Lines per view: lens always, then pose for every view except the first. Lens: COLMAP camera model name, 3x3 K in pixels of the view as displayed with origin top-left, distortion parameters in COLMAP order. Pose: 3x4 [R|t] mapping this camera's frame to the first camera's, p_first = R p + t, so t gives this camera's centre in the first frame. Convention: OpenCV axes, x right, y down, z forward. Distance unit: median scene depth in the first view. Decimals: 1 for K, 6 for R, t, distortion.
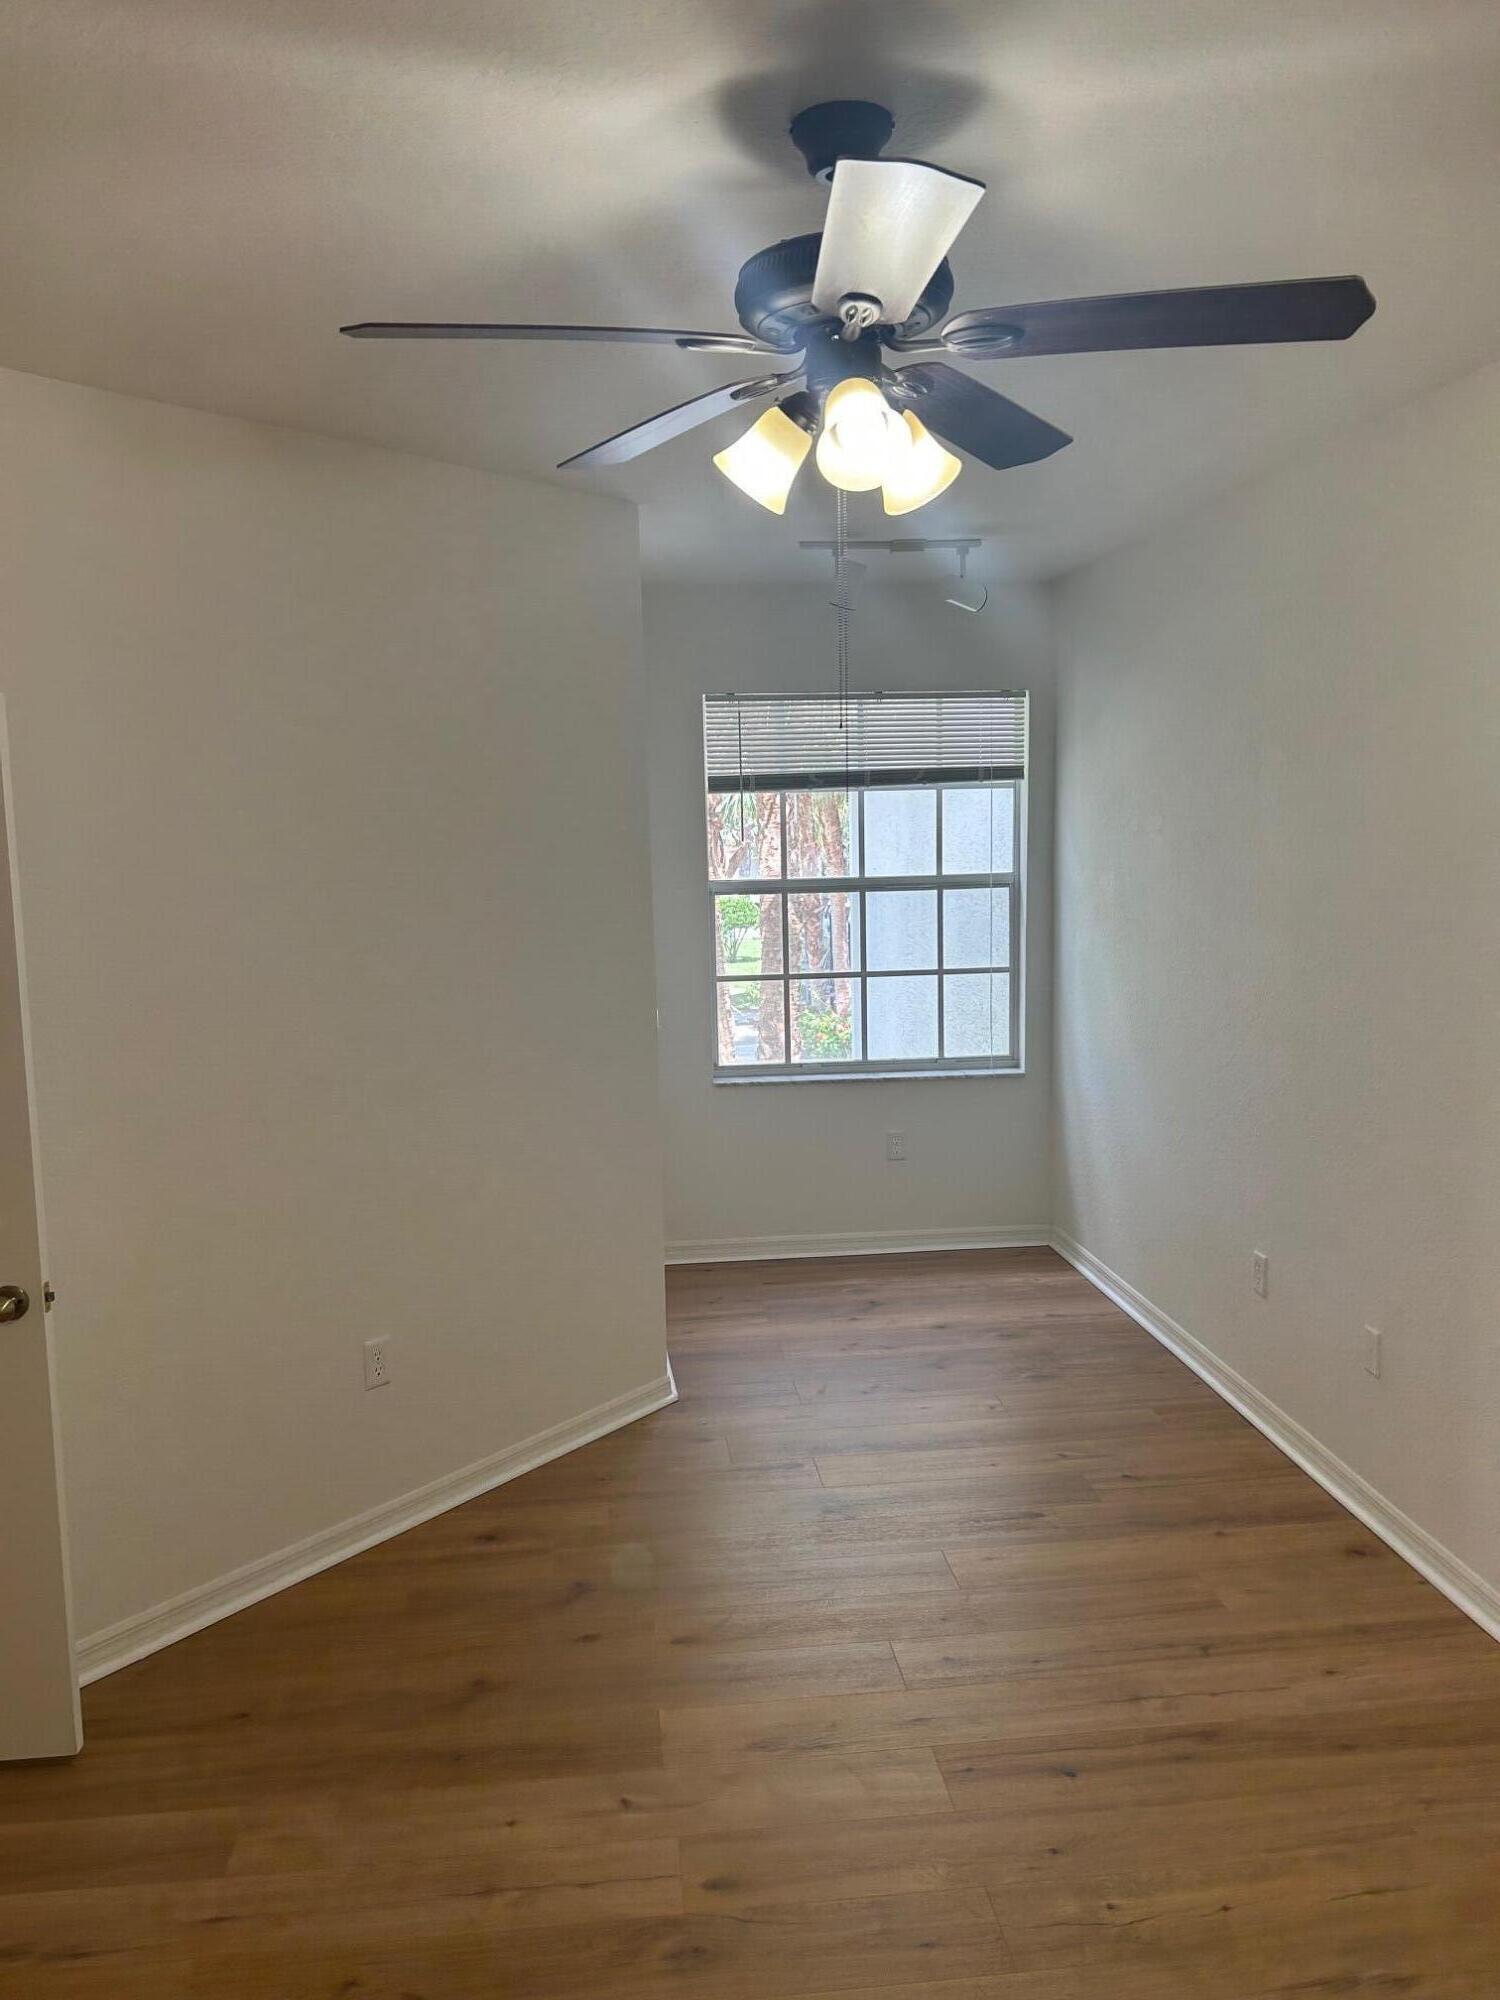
lens RADIAL K [[1503.1, 0, 718.9], [0, 1503.1, 994.5], [0, 0, 1]] dist [0.043727, -0.038843]
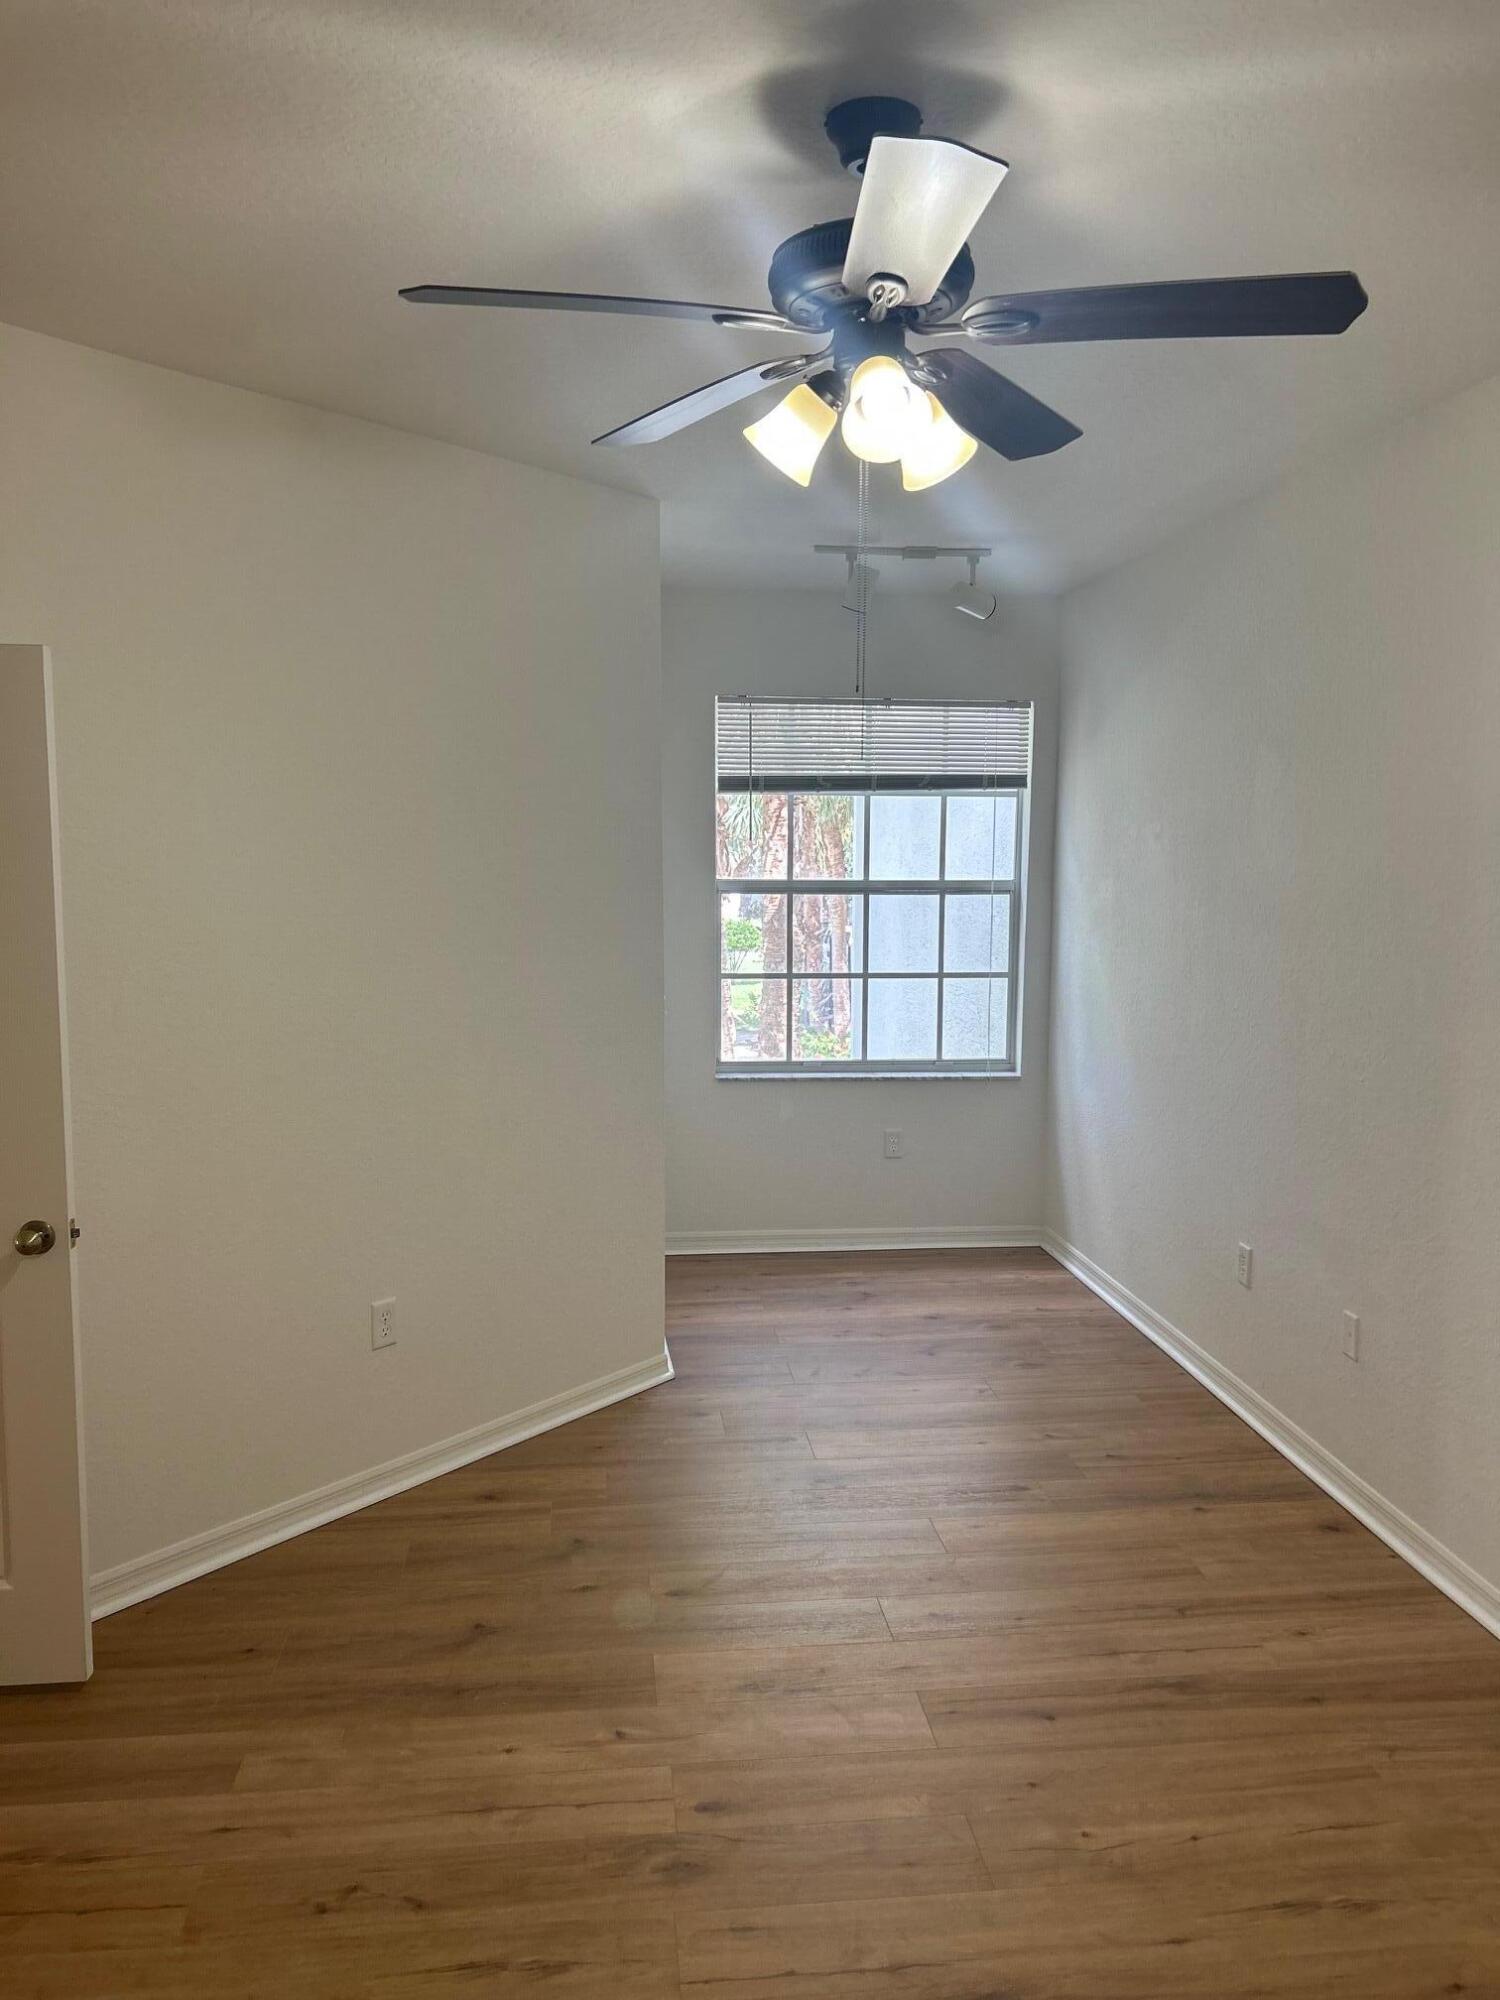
lens RADIAL K [[1503.1, 0, 733.7], [0, 1503.1, 1003.7], [0, 0, 1]] dist [0.043727, -0.038843]
pose [[0.999585, 0.026505, 0.011255, -0.006521], [-0.026379, 0.999590, -0.011161, 0.031300], [-0.011546, 0.010860, 0.999874, -0.028949]]
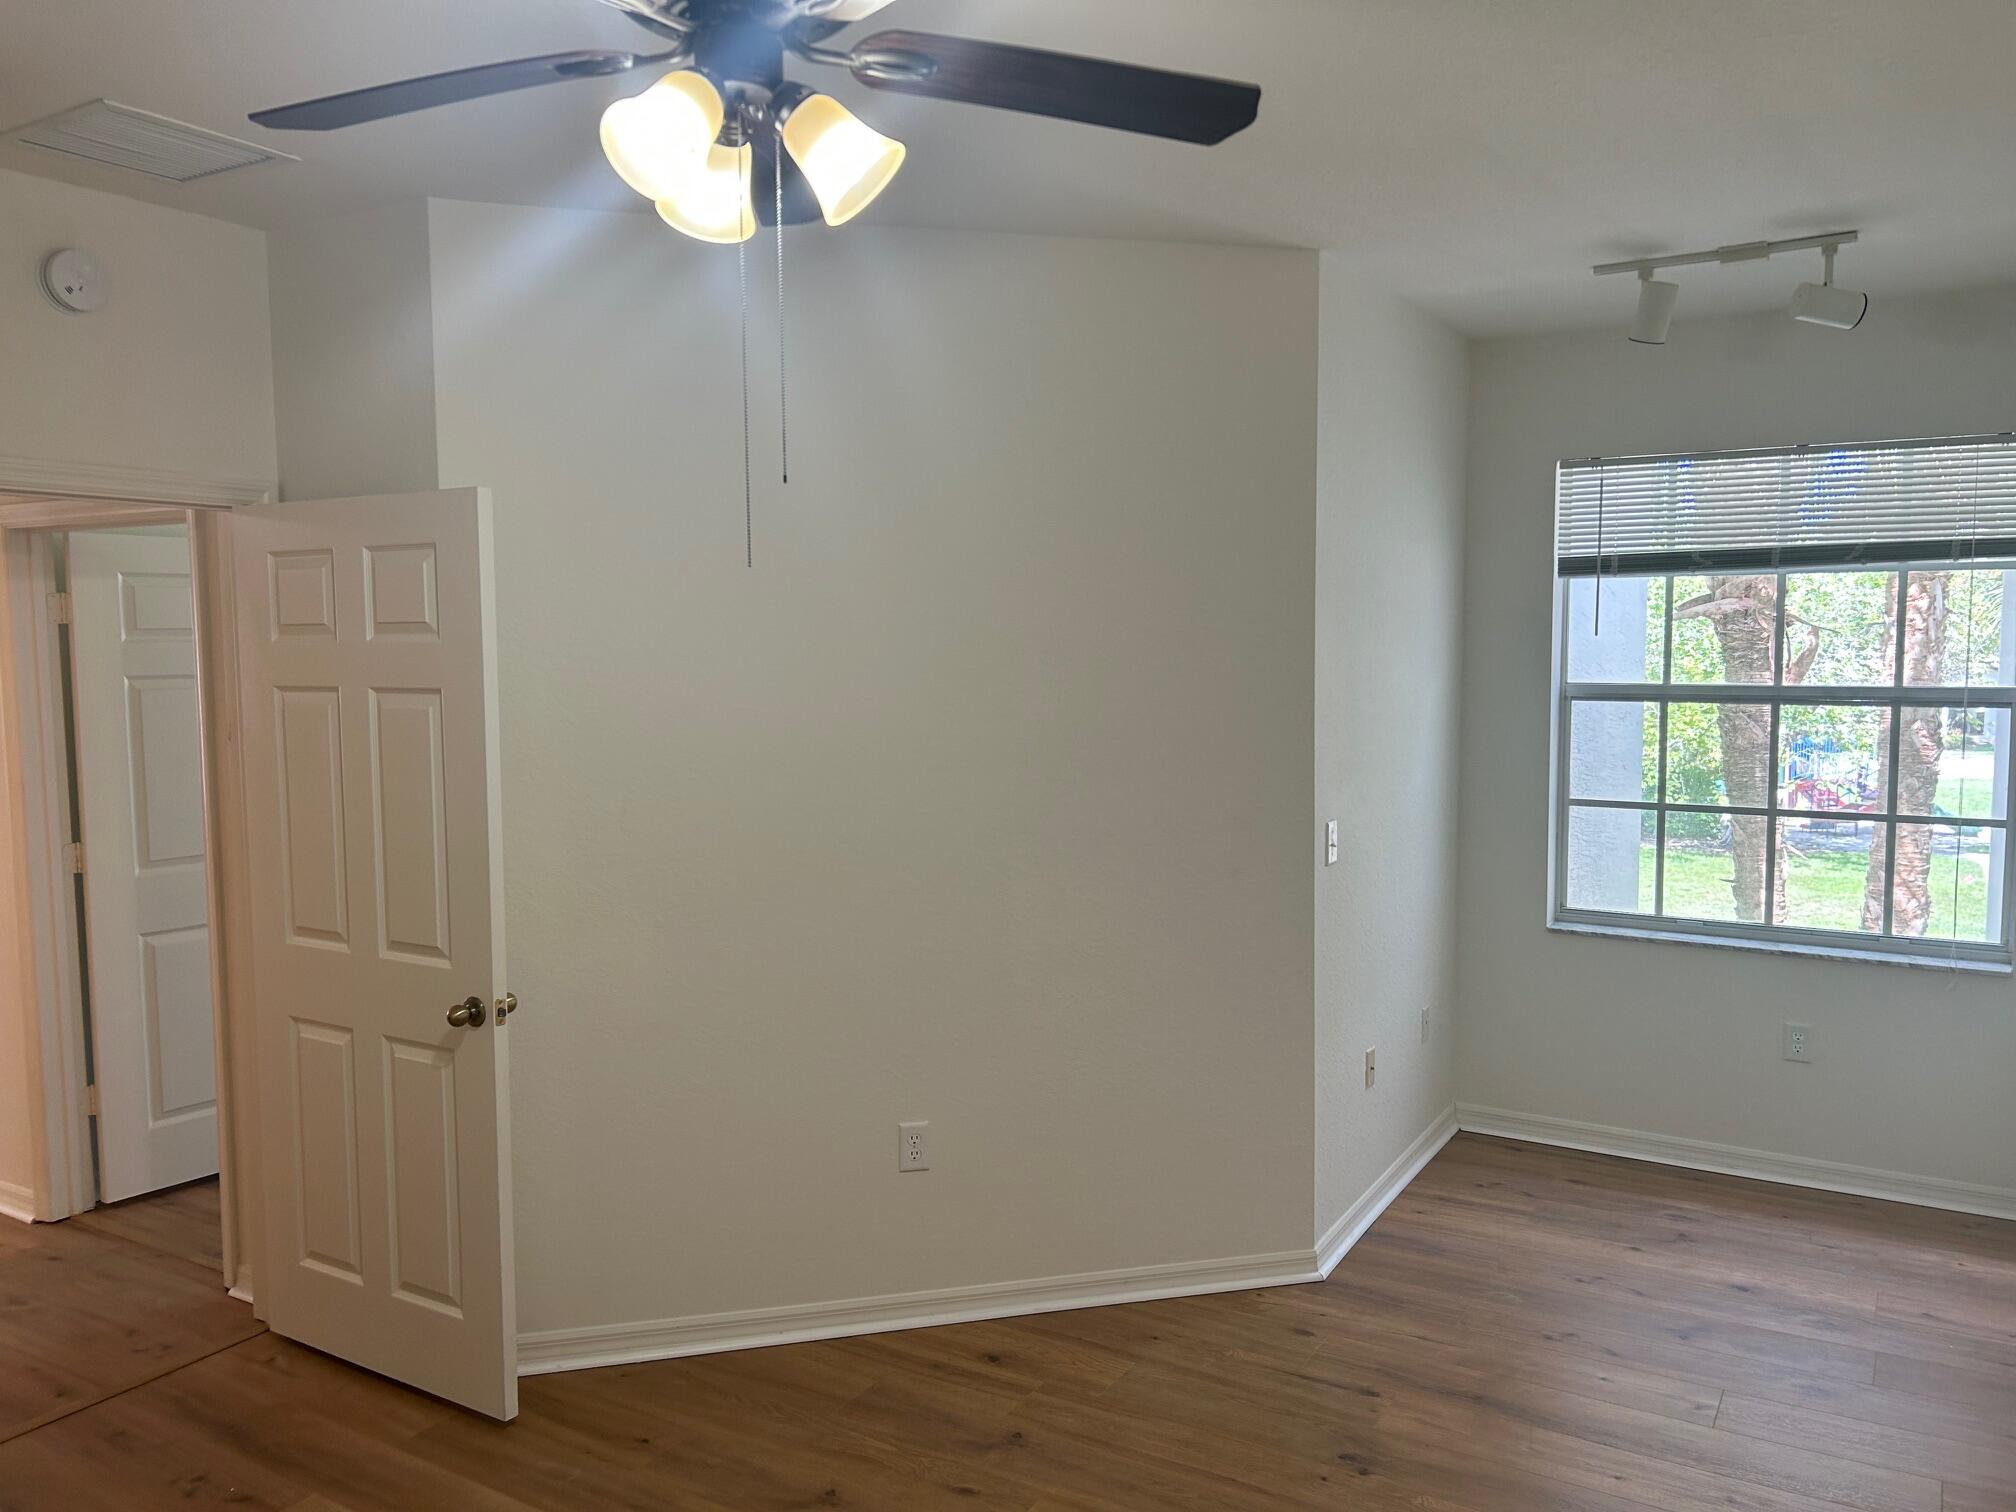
lens RADIAL K [[1515.2, 0, 964.5], [0, 1515.2, 749.7], [0, 0, 1]] dist [0.043727, -0.038843]
pose [[0.797360, 0.061669, -0.600345, 0.374256], [-0.080395, 0.996753, -0.004390, -0.013768], [0.598125, 0.051765, 0.799729, 0.204516]]
